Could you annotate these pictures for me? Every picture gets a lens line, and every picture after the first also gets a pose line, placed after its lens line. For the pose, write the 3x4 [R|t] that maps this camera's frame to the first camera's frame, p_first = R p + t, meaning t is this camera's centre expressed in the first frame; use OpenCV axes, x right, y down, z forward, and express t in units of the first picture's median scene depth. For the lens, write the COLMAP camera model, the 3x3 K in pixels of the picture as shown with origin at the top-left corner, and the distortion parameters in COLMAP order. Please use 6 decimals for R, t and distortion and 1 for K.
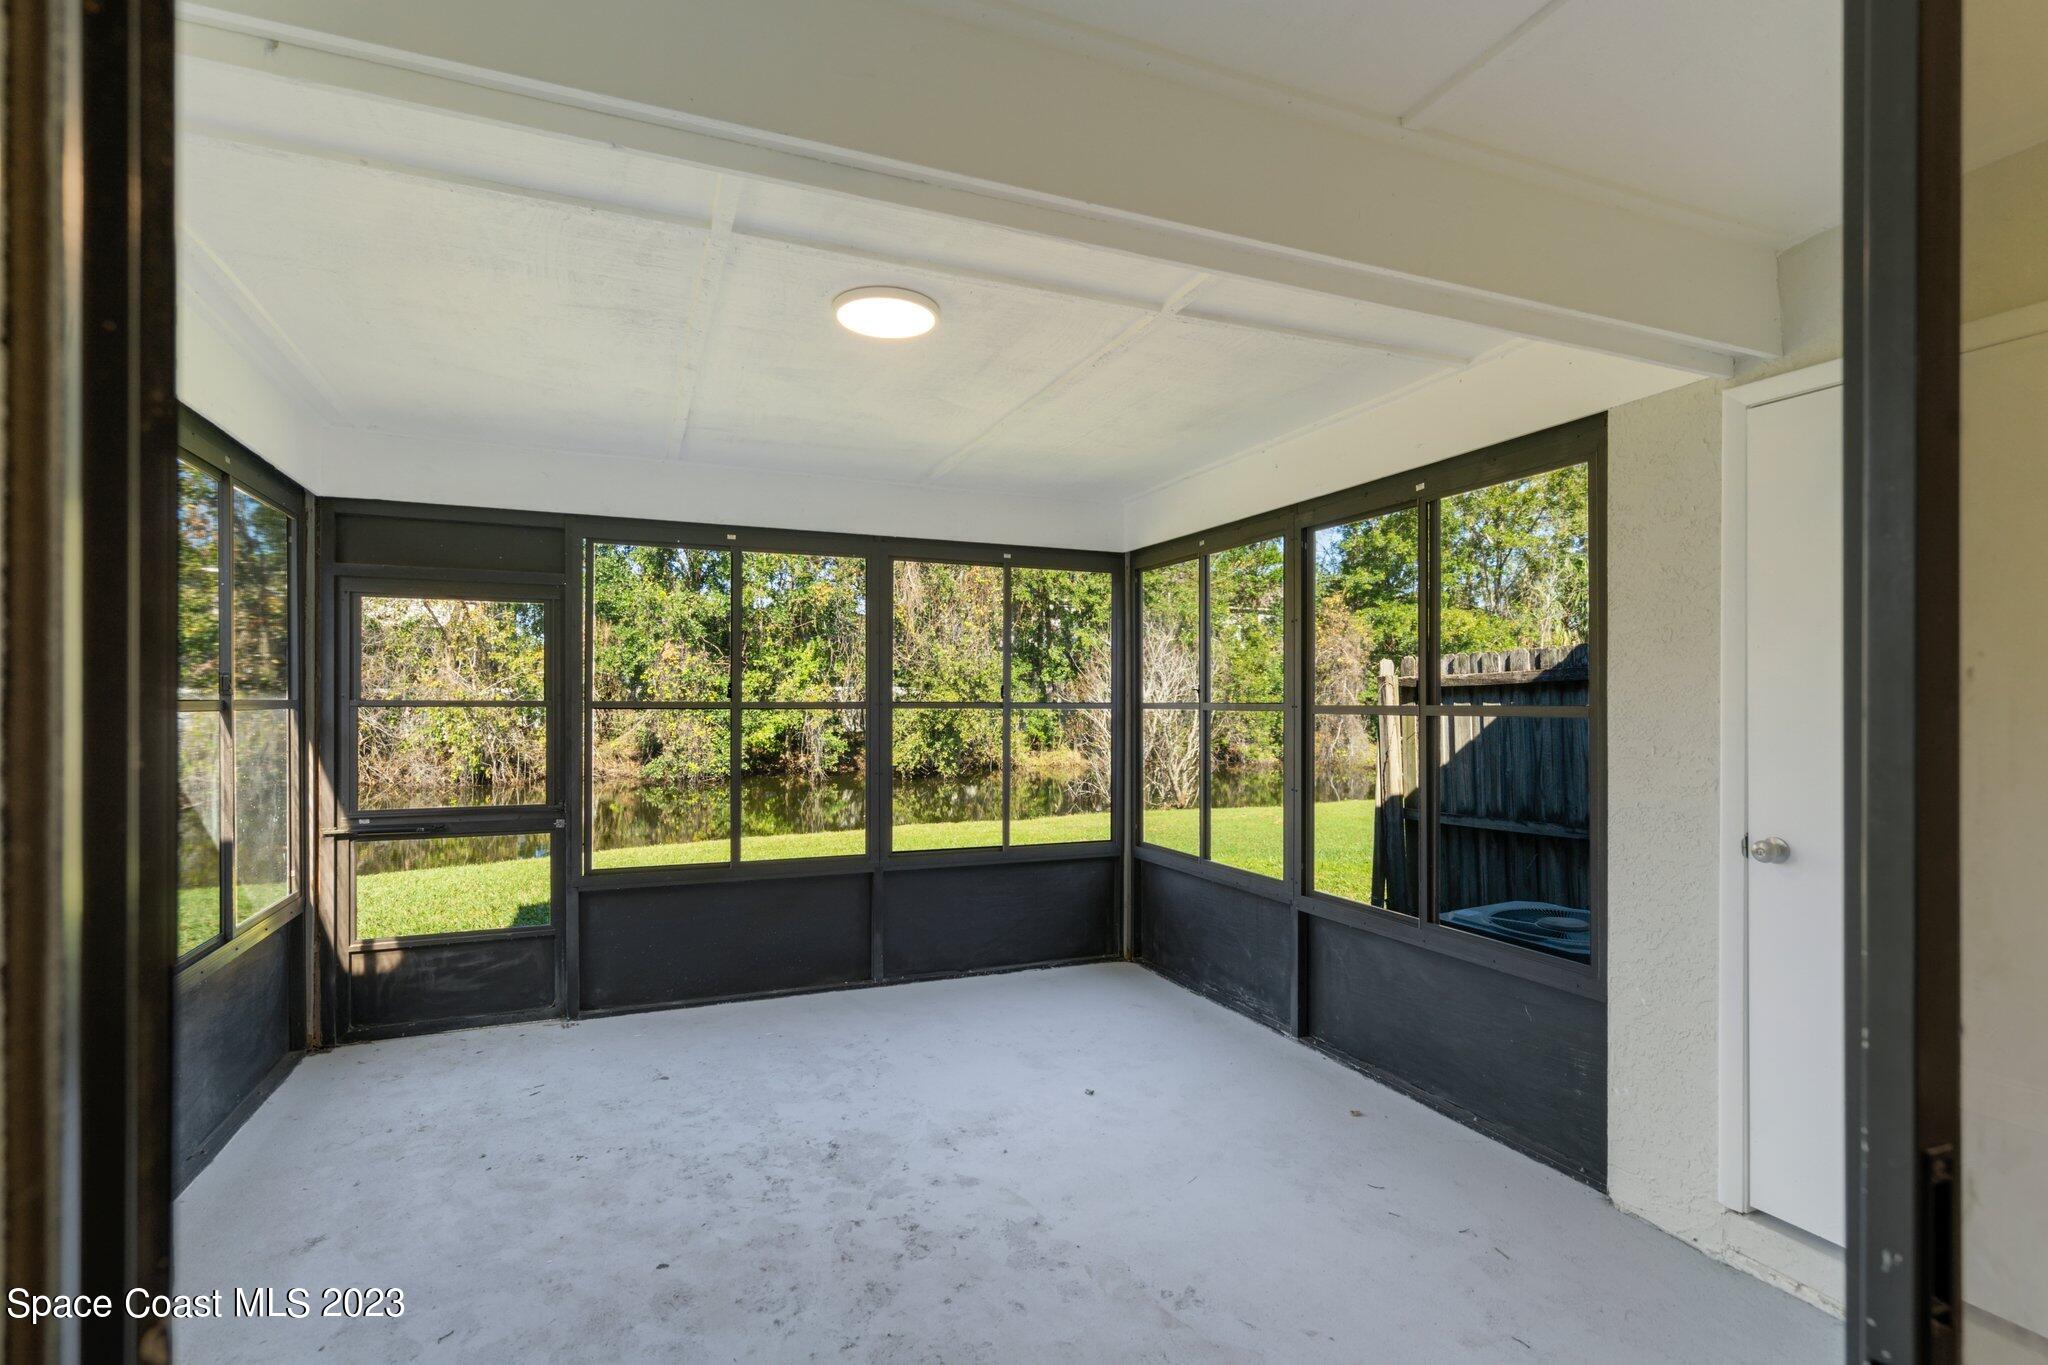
lens RADIAL K [[951.7, 0, 1017.5], [0, 951.7, 681.4], [0, 0, 1]] dist [-0.003660, 0.001670]
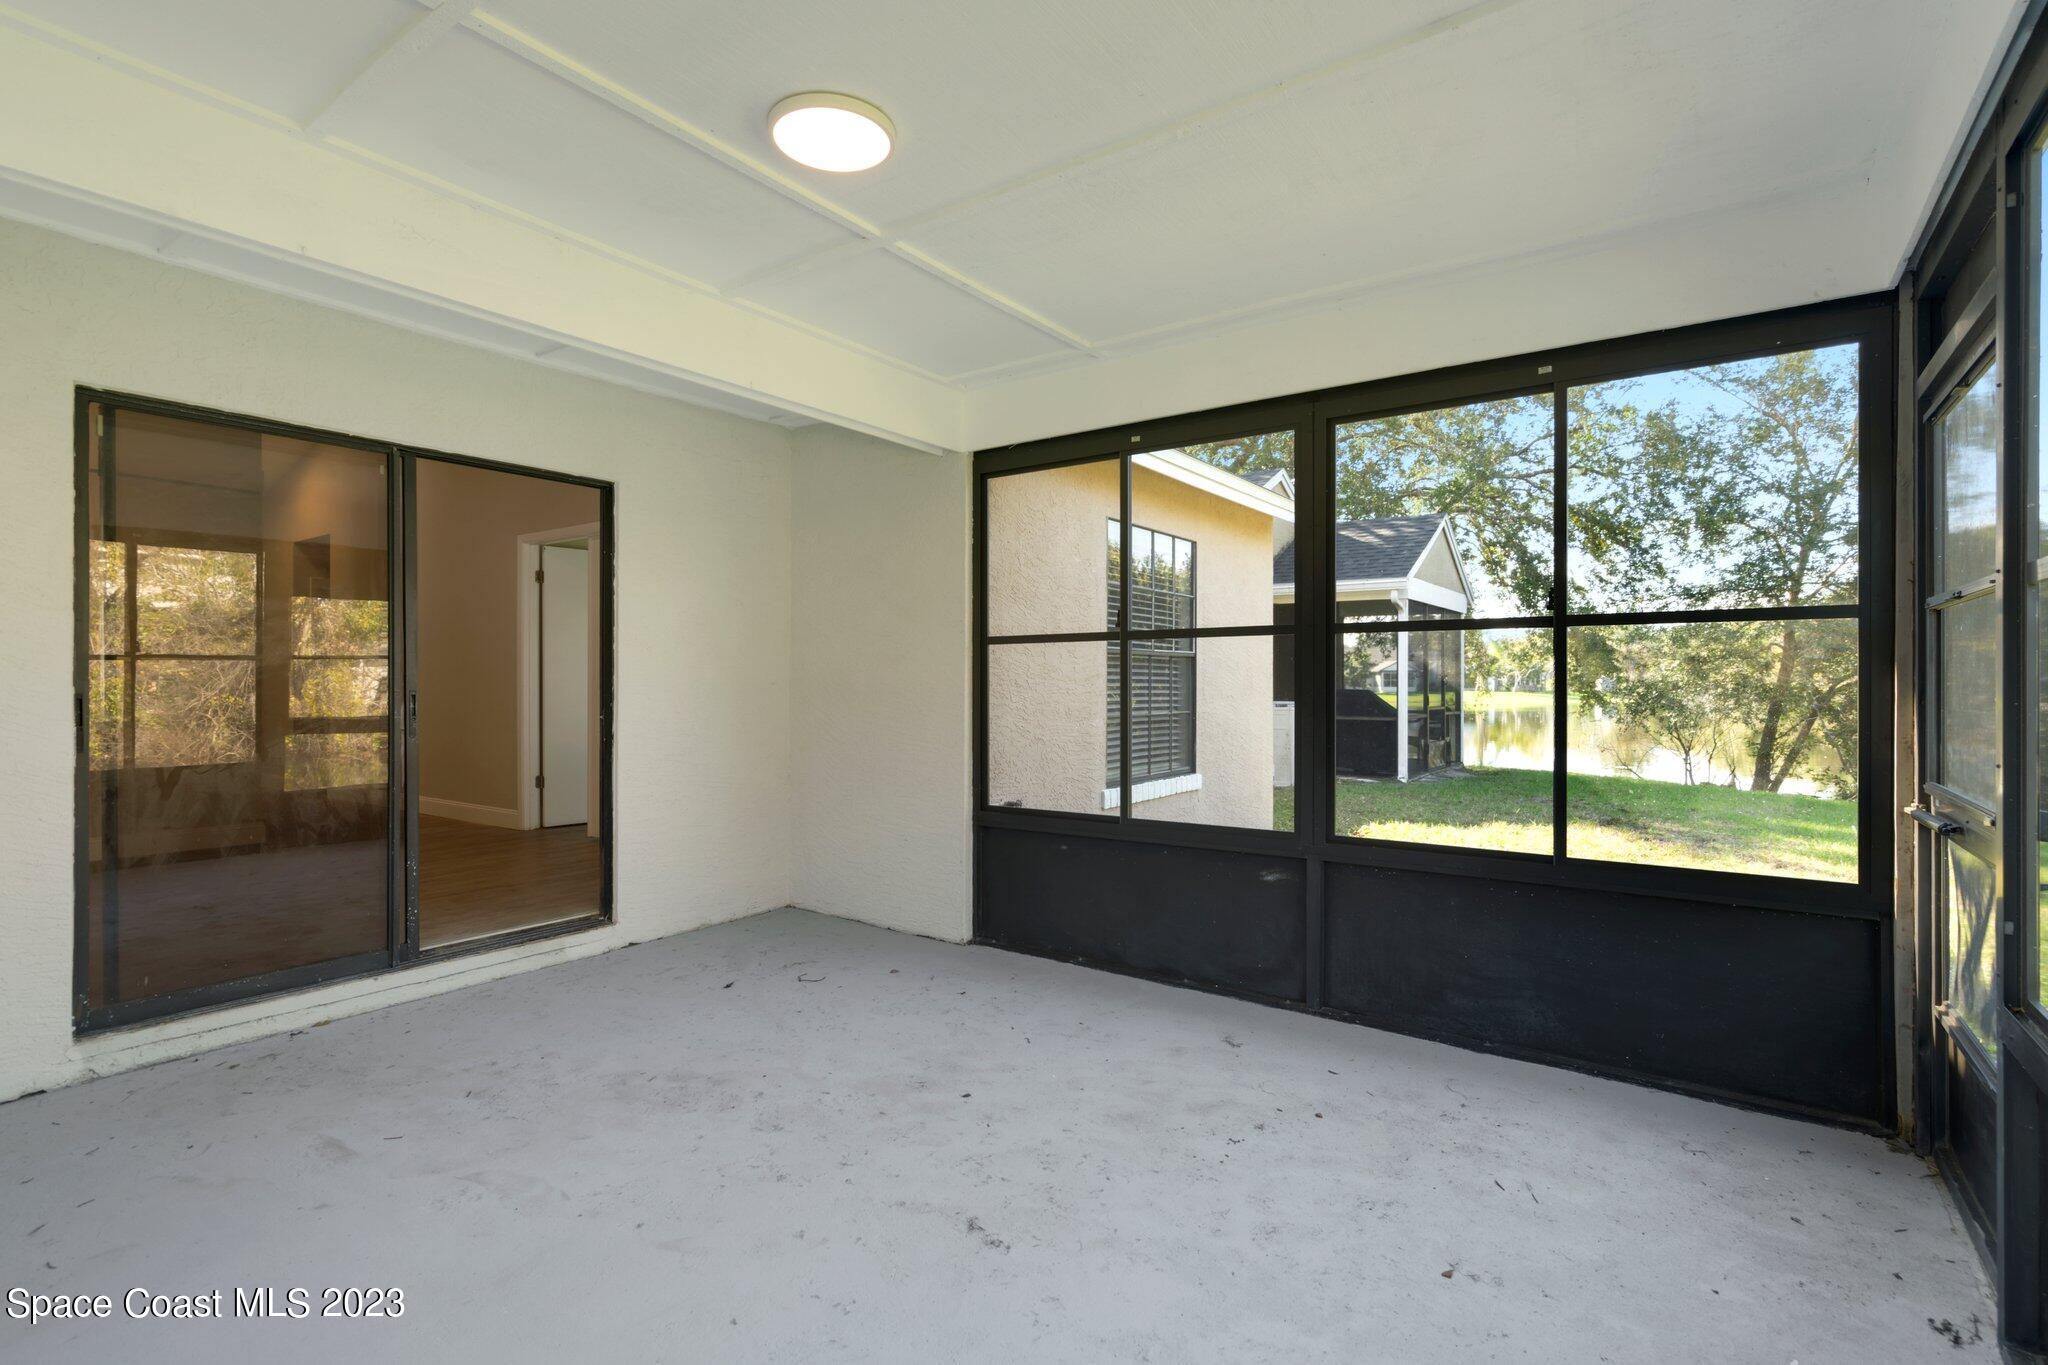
lens RADIAL K [[951.7, 0, 1009.3], [0, 951.7, 691.5], [0, 0, 1]] dist [-0.003660, 0.001670]
pose [[-0.848618, 0.001969, -0.529003, 0.112878], [0.008281, 0.999920, -0.009562, 0.076731], [0.528942, -0.012495, -0.848566, 1.164661]]
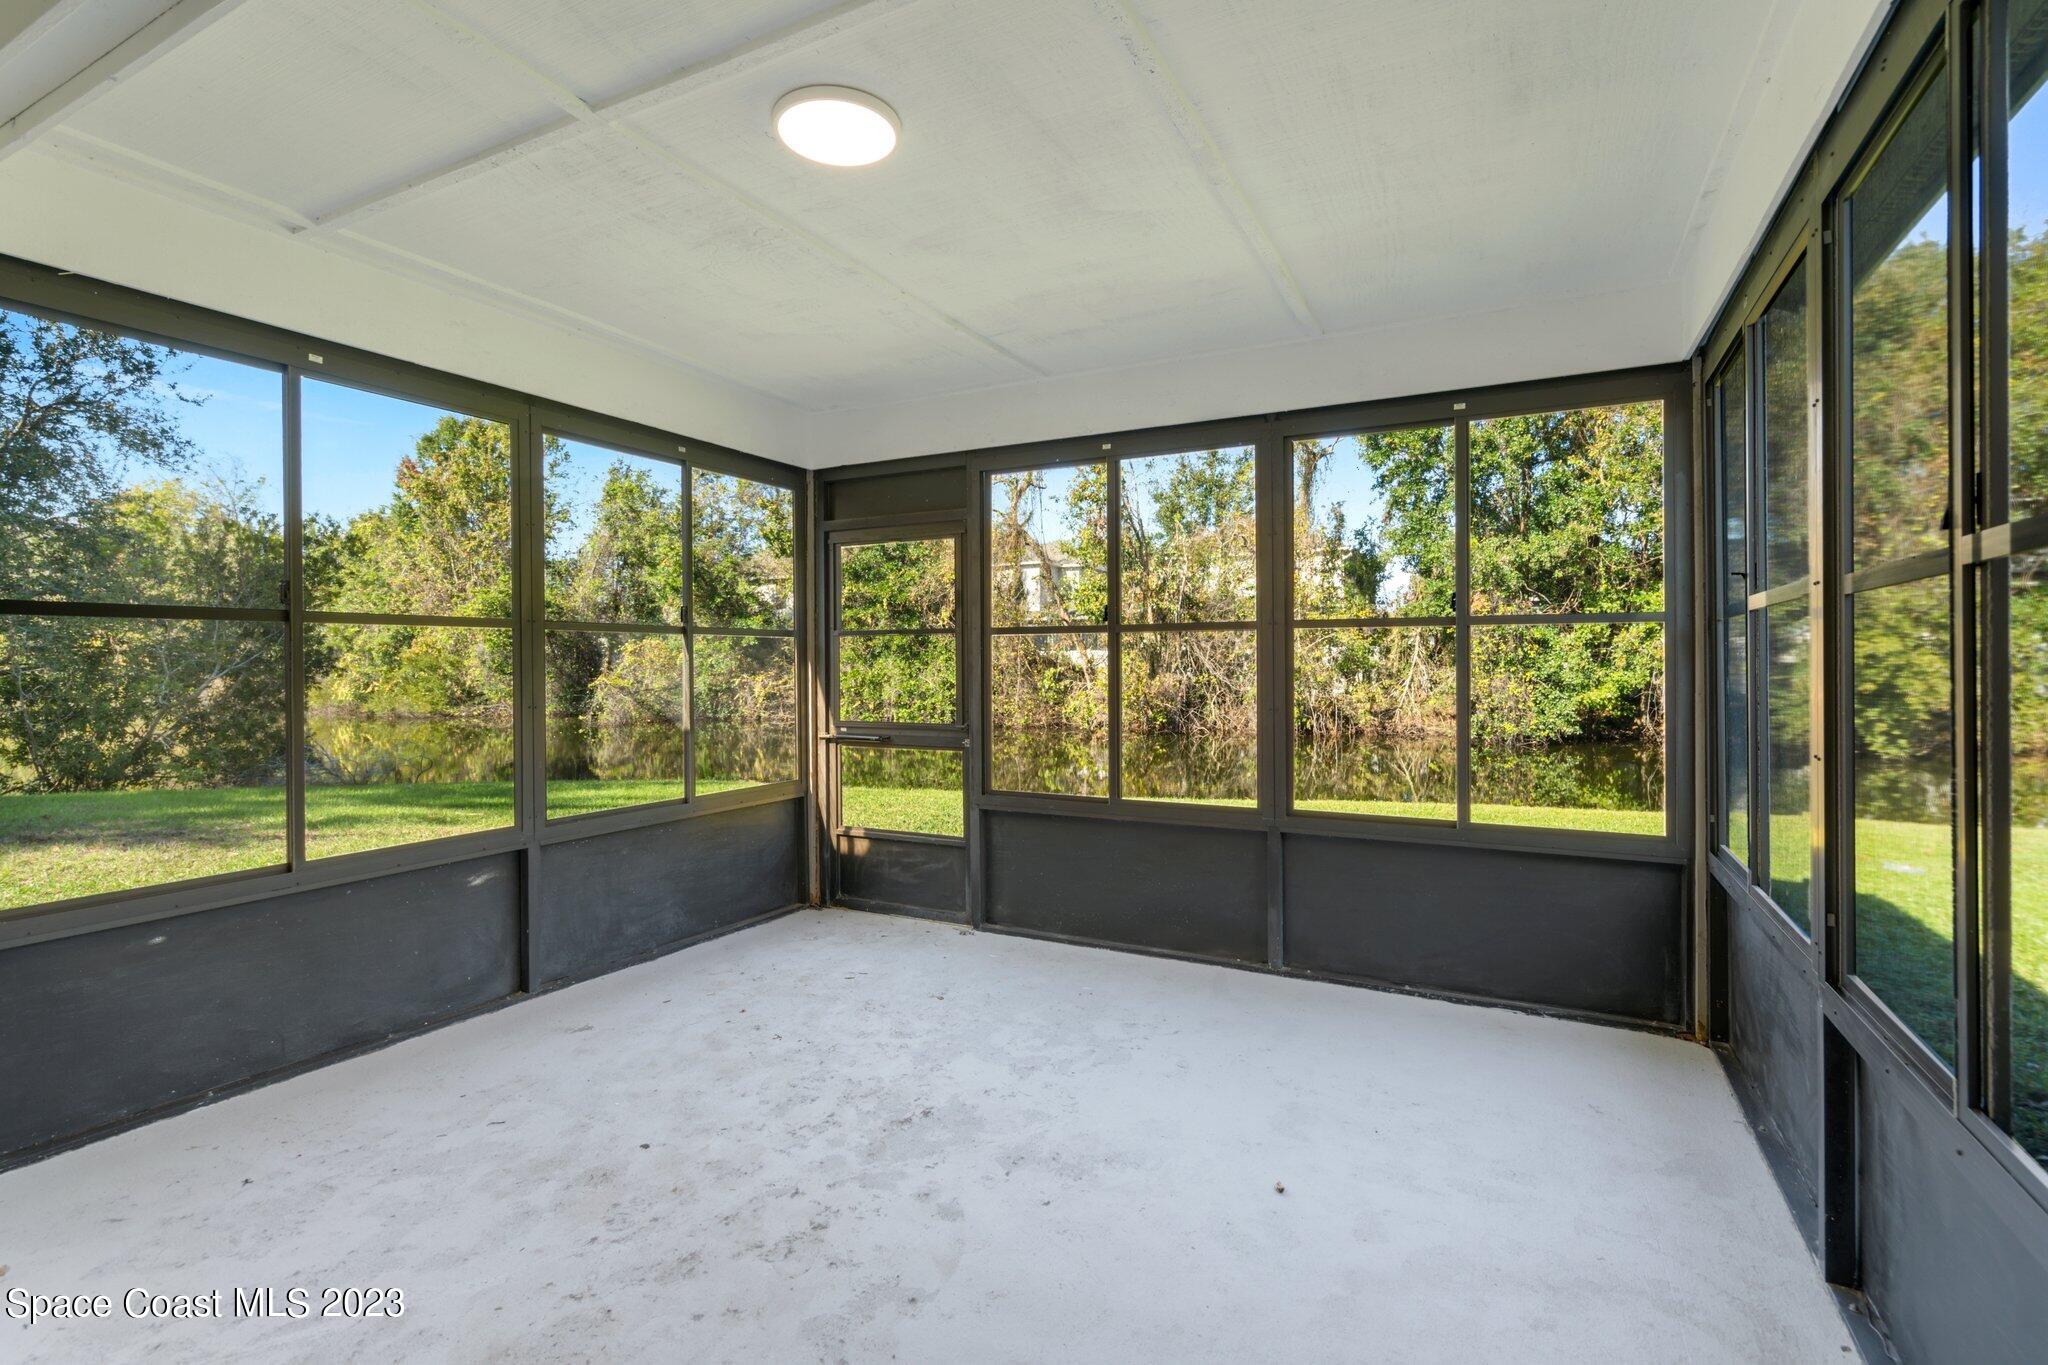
lens RADIAL K [[951.7, 0, 1021.3], [0, 951.7, 653.4], [0, 0, 1]] dist [-0.003660, 0.001670]
pose [[0.639088, -0.013375, -0.769017, 0.394041], [0.021561, 0.999767, 0.000530, 0.052183], [0.768831, -0.016920, 0.639228, 0.382777]]
